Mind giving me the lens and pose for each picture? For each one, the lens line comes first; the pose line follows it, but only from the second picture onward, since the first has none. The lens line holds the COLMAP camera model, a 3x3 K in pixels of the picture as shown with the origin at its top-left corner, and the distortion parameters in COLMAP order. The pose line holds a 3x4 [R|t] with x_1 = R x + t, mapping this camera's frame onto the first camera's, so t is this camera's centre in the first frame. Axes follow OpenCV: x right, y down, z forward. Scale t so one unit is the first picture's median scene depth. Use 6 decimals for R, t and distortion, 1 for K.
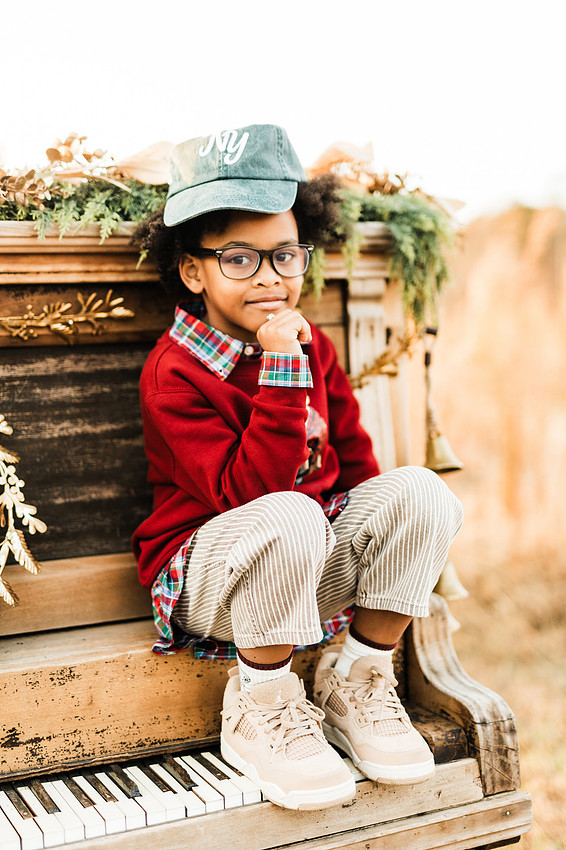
lens RADIAL K [[1227.6, 0, 284.3], [0, 1227.6, 402.4], [0, 0, 1]] dist [-0.024140, 0.001125]
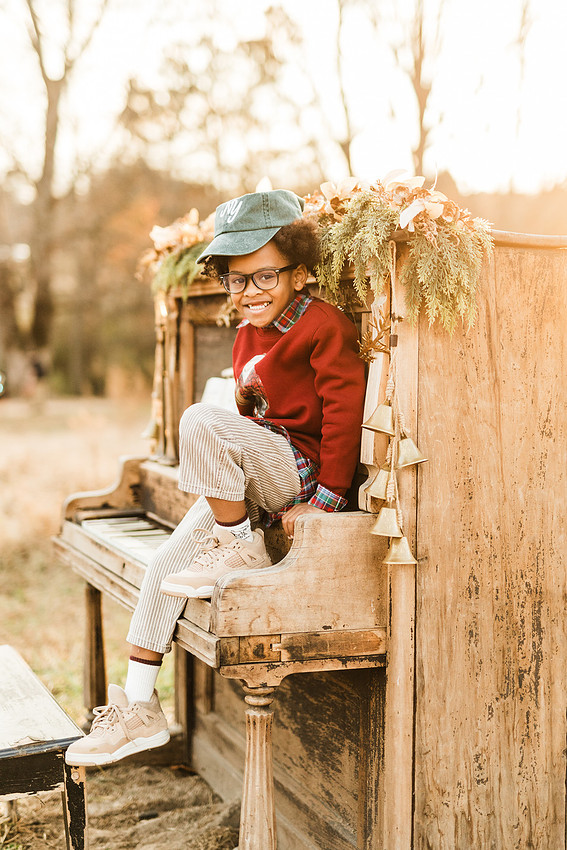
lens RADIAL K [[1245.4, 0, 300.7], [0, 1245.4, 423.1], [0, 0, 1]] dist [0.026865, 0.013294]
pose [[-0.086457, 0.067602, -0.993959, 1.574840], [-0.043816, 0.996472, 0.071584, -0.045954], [0.995292, 0.049740, -0.083189, 1.161064]]
